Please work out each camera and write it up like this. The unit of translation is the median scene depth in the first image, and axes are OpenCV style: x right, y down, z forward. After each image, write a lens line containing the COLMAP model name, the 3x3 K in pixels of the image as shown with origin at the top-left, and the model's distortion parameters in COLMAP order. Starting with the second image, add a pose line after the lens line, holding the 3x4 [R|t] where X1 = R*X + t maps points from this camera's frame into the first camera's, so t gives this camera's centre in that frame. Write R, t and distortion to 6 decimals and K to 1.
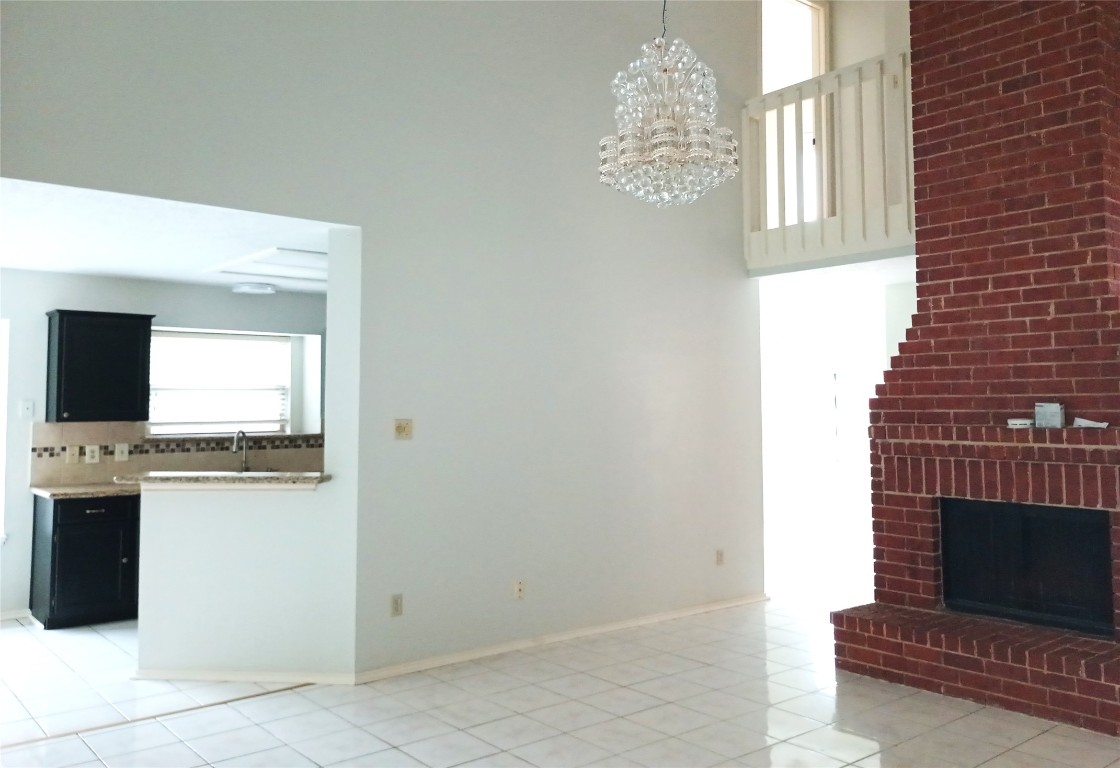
lens RADIAL K [[934.3, 0, 559.9], [0, 934.3, 347.3], [0, 0, 1]] dist [0.013407, -0.006783]
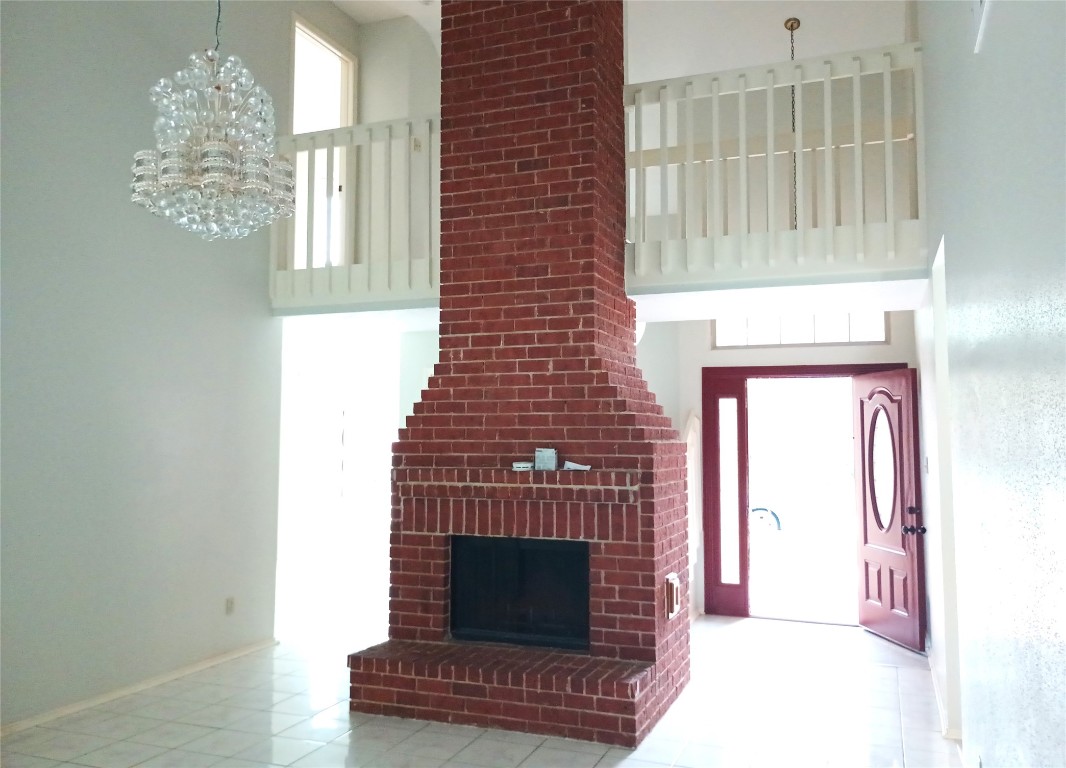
lens RADIAL K [[881.4, 0, 533.2], [0, 881.4, 367.6], [0, 0, 1]] dist [0.060531, -0.070099]
pose [[0.869450, 0.043430, 0.492108, -0.022423], [-0.036762, 0.999054, -0.023218, -0.012480], [-0.492651, 0.002096, 0.870224, 0.071696]]
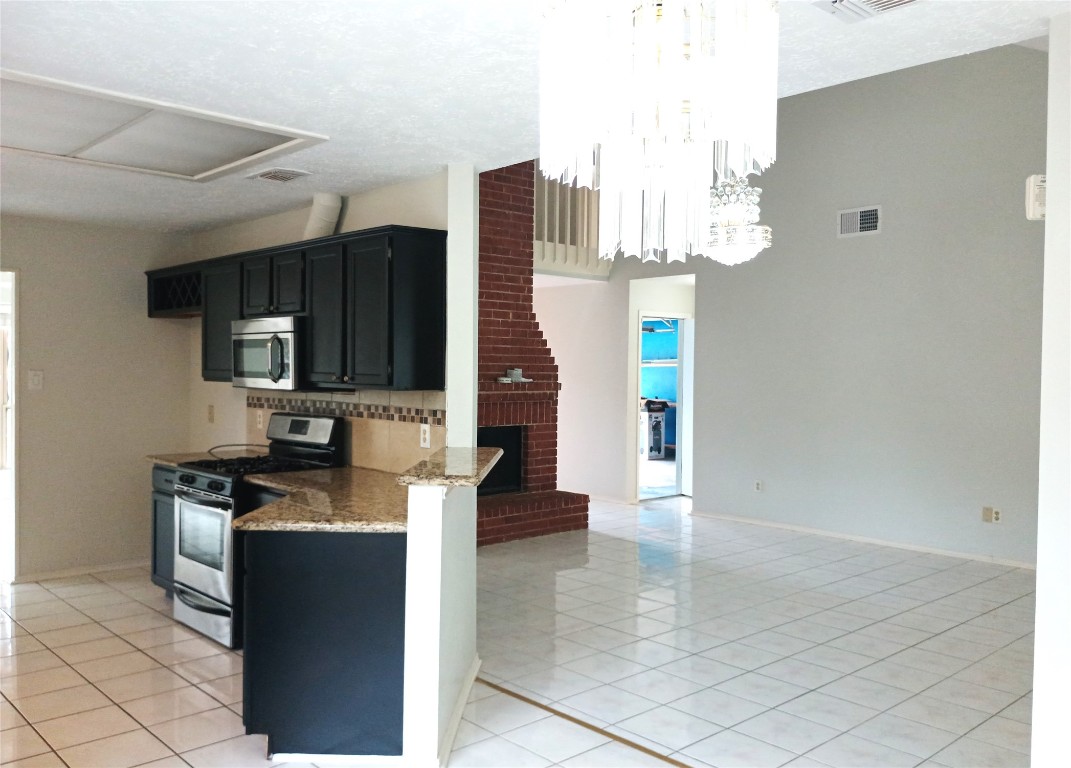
lens RADIAL K [[898.5, 0, 535.5], [0, 898.5, 384.0], [0, 0, 1]] dist [0.009093, 0.000477]
pose [[-0.066721, -0.019599, 0.997579, -1.137582], [-0.076867, 0.996937, 0.014445, 0.058242], [-0.994806, -0.075717, -0.068023, 1.026482]]
